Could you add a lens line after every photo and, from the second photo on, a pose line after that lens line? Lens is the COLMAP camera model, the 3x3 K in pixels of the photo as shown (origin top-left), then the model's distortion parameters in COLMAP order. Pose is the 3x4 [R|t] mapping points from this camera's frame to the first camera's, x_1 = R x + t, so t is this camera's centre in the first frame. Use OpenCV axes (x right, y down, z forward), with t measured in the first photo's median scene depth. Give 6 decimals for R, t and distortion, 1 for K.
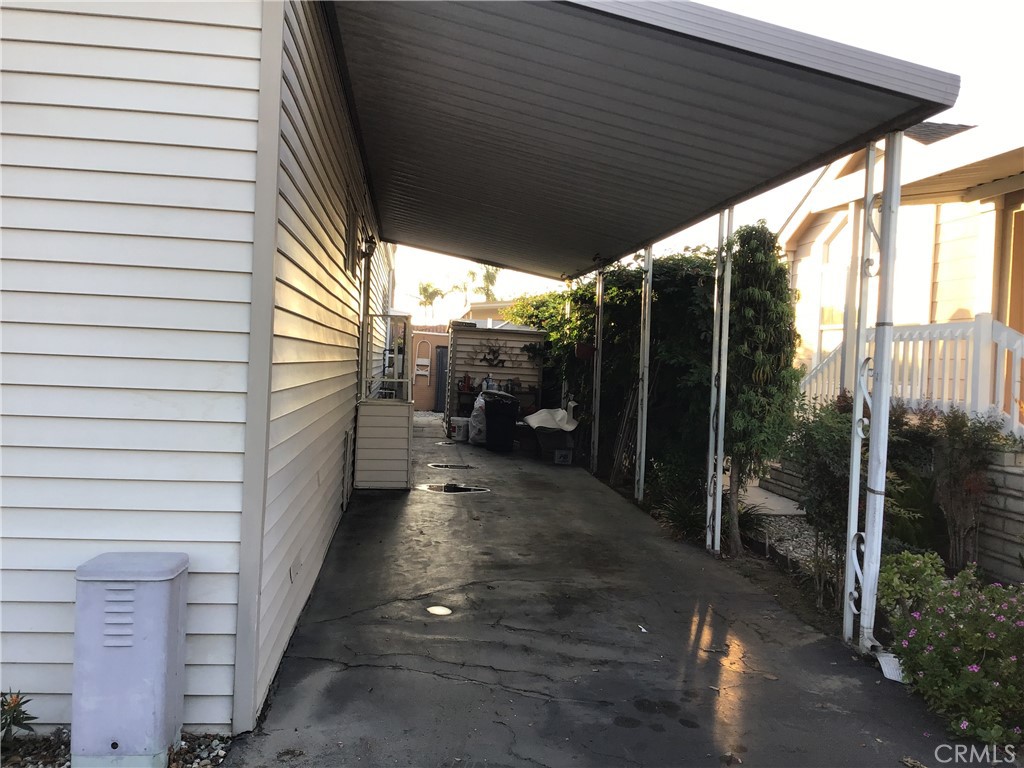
lens RADIAL K [[926.2, 0, 512.0], [0, 926.2, 384.0], [0, 0, 1]] dist [0.090132, -0.187558]
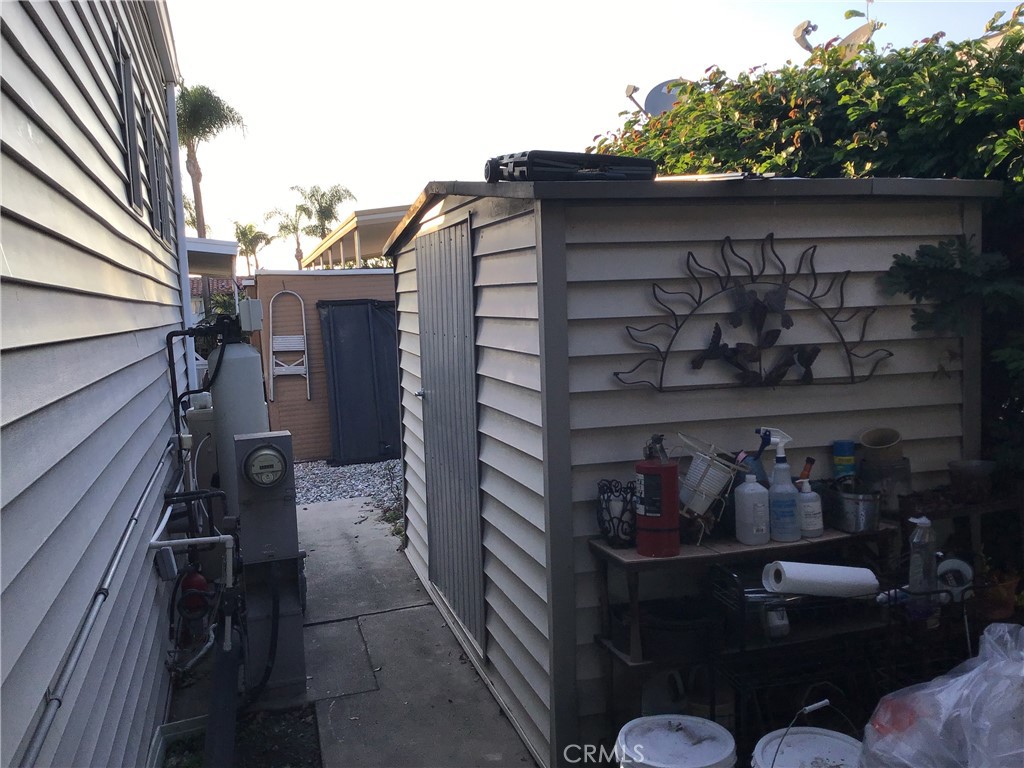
lens RADIAL K [[926.2, 0, 512.0], [0, 926.2, 384.0], [0, 0, 1]] dist [0.090132, -0.187558]
pose [[0.979920, -0.103031, 0.170707, -0.101489], [0.092071, 0.993222, 0.070943, -0.037293], [-0.176859, -0.053801, 0.982765, 0.820117]]
